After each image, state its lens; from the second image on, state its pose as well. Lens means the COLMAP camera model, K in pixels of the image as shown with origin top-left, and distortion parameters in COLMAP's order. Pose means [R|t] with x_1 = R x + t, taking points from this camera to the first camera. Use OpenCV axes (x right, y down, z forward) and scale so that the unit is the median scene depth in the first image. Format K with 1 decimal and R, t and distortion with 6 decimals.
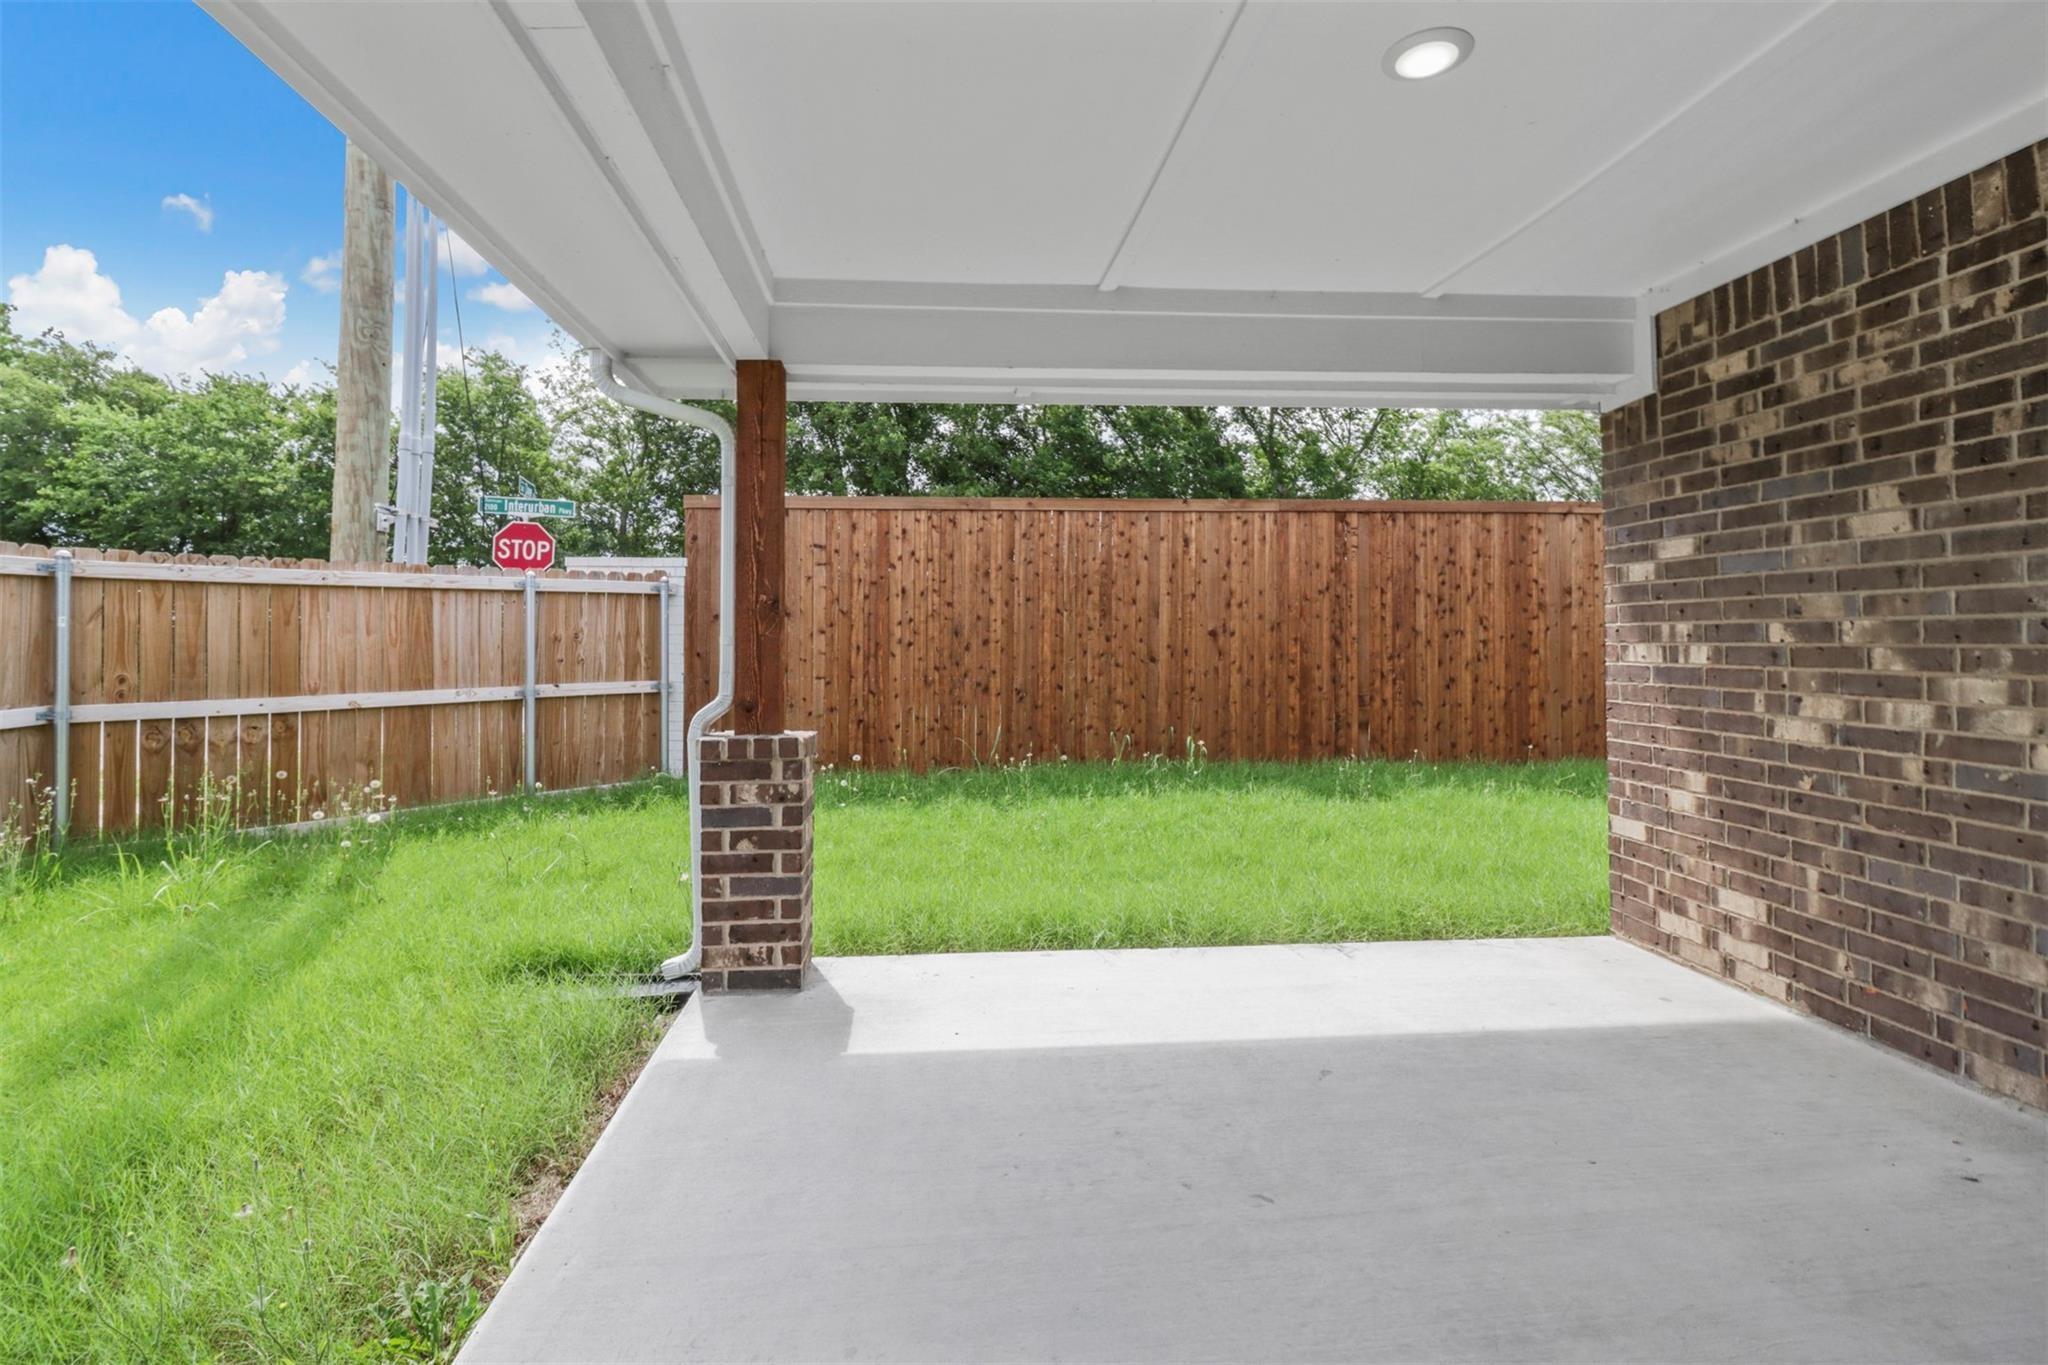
lens RADIAL K [[943.8, 0, 1002.8], [0, 943.8, 637.8], [0, 0, 1]] dist [-0.006292, -0.000593]
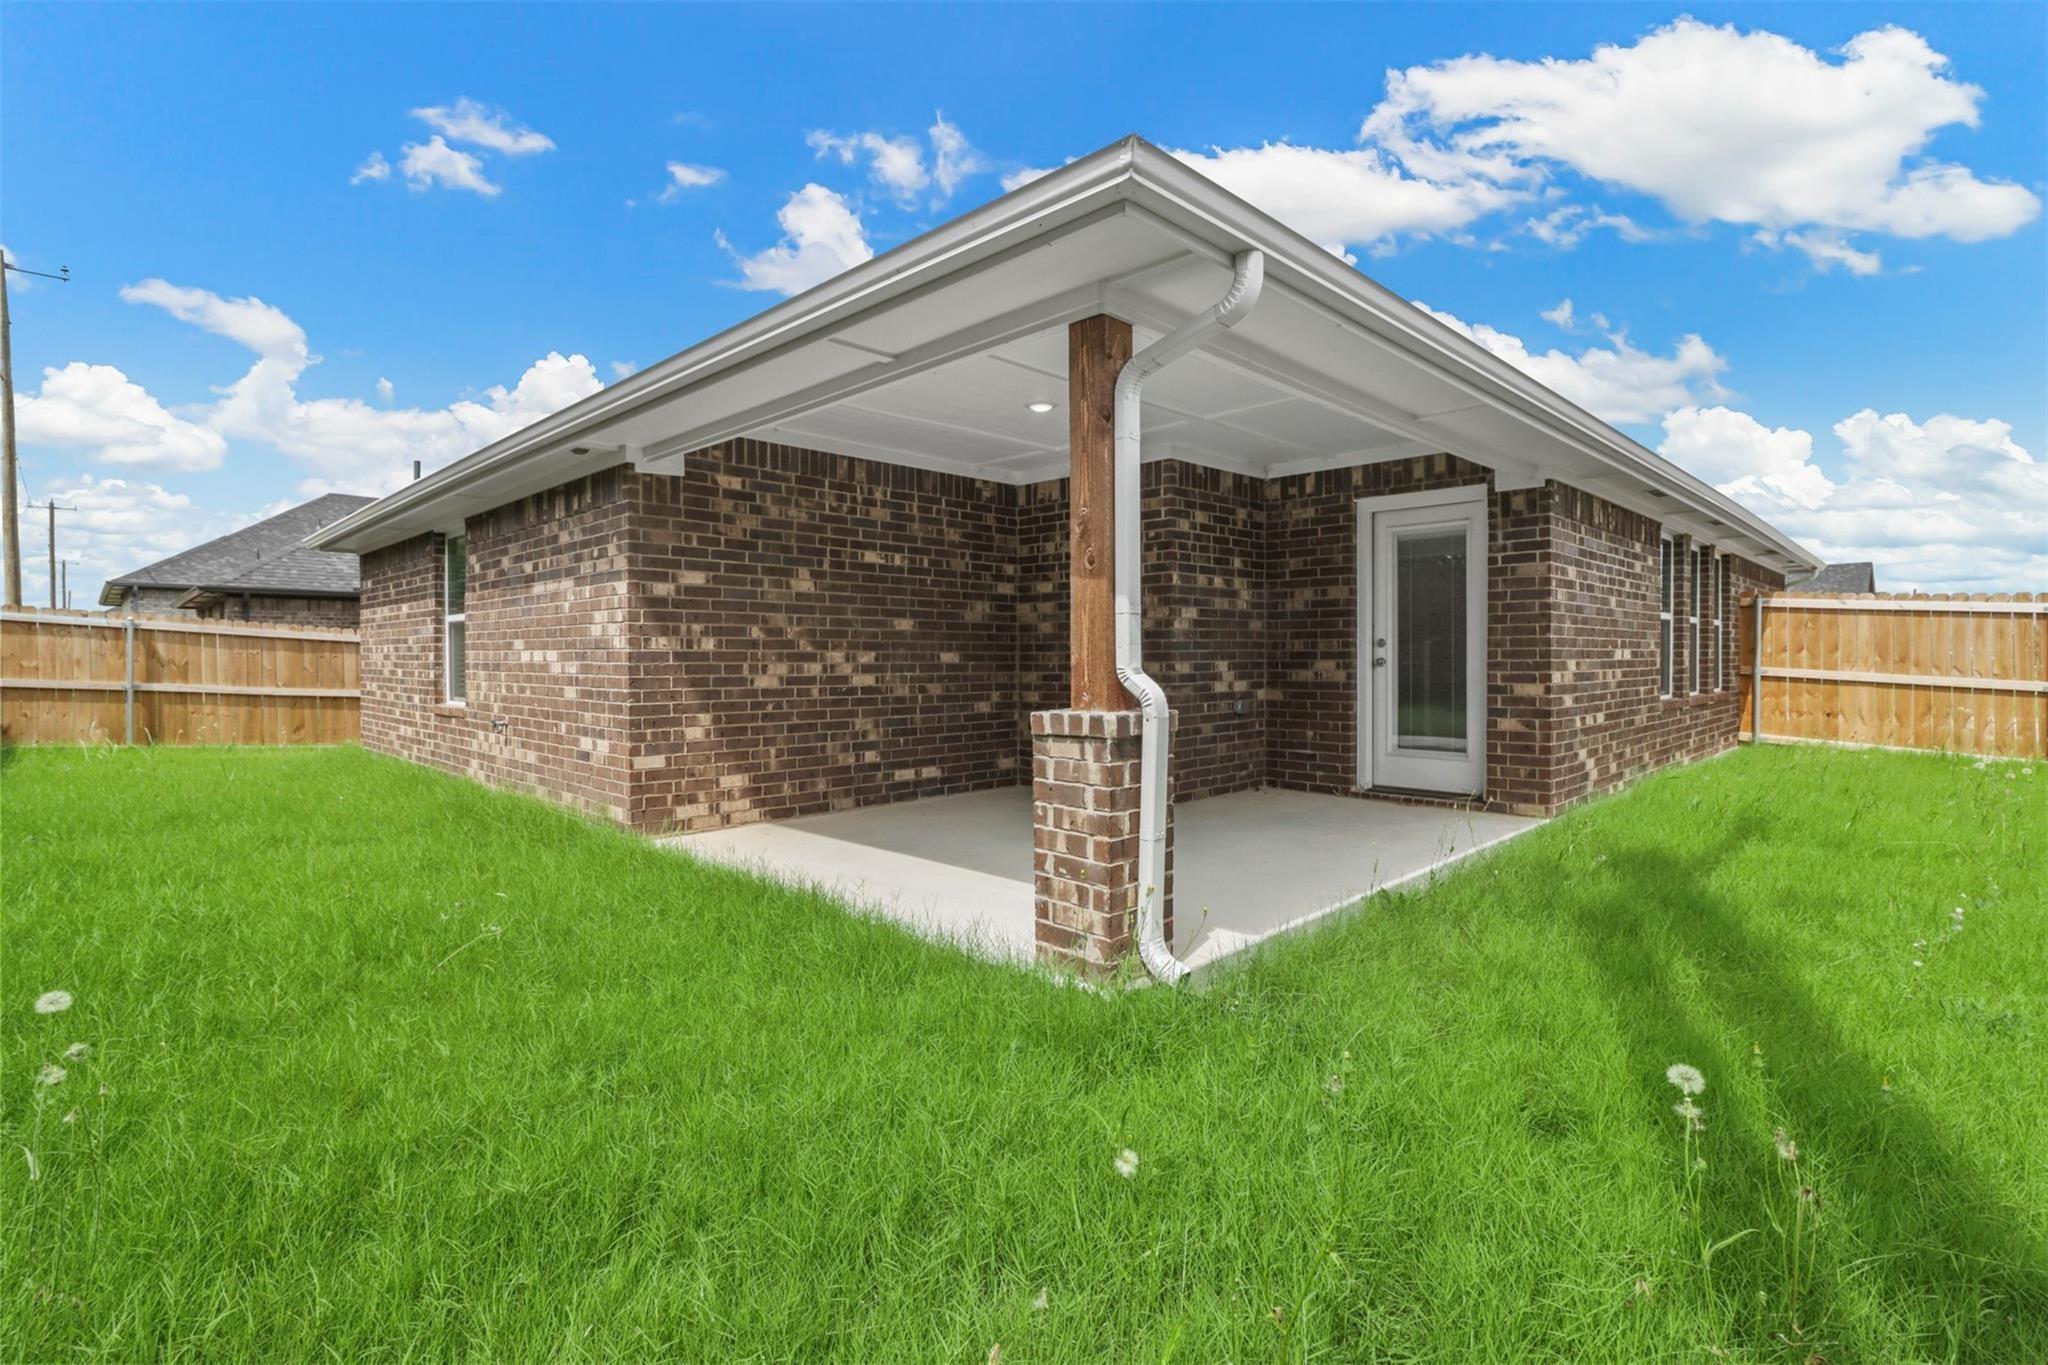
lens RADIAL K [[943.8, 0, 1022.7], [0, 943.8, 669.9], [0, 0, 1]] dist [-0.006292, -0.000593]
pose [[-0.646835, -0.010406, 0.762559, -1.043791], [-0.002778, 0.999932, 0.011289, 0.050299], [-0.762625, 0.005184, -0.646821, 1.893535]]
